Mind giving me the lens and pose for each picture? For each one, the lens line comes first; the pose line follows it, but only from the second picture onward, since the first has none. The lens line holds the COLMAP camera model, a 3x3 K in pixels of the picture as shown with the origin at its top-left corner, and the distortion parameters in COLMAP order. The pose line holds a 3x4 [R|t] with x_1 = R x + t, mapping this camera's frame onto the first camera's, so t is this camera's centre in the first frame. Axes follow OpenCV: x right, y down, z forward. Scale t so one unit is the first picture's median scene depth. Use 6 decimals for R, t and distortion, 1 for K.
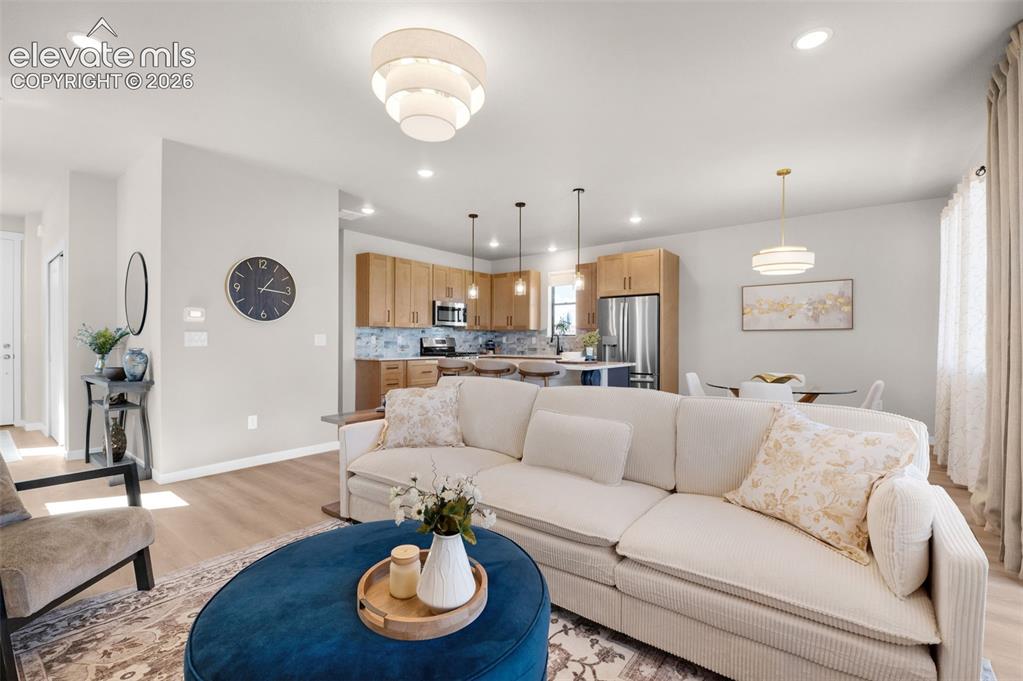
lens RADIAL K [[452.1, 0, 507.9], [0, 452.1, 343.2], [0, 0, 1]] dist [-0.019411, -0.000832]
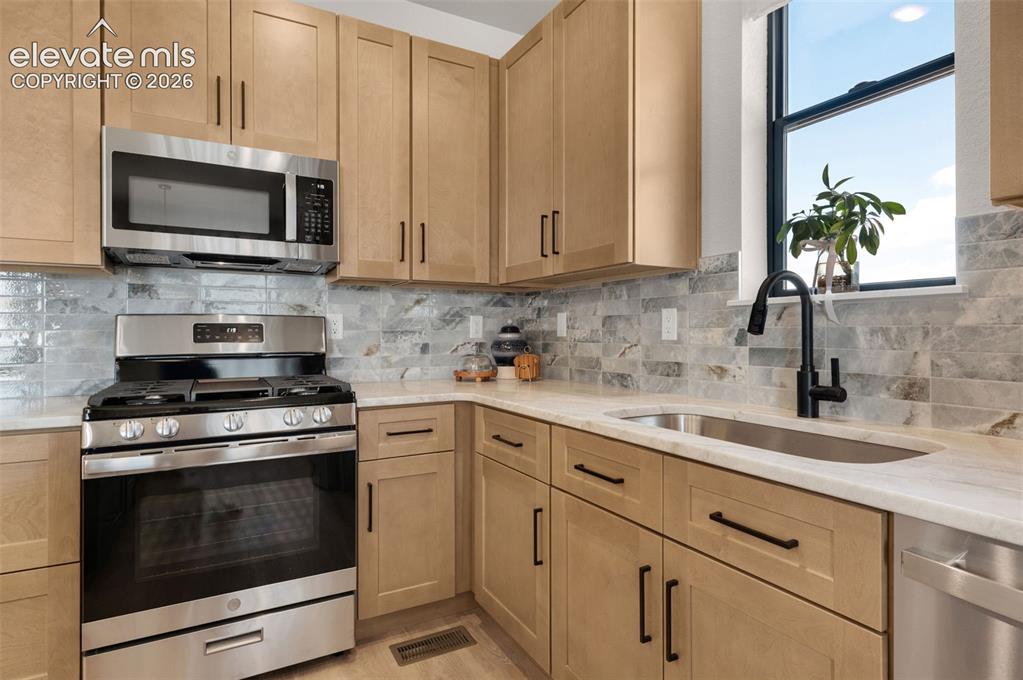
lens RADIAL K [[539.4, 0, 507.1], [0, 539.4, 331.6], [0, 0, 1]] dist [0.016771, -0.001710]
pose [[0.919690, -0.005190, -0.392610, 0.097204], [0.002410, 0.999968, -0.007574, -0.001598], [0.392637, 0.006019, 0.919674, 0.856646]]
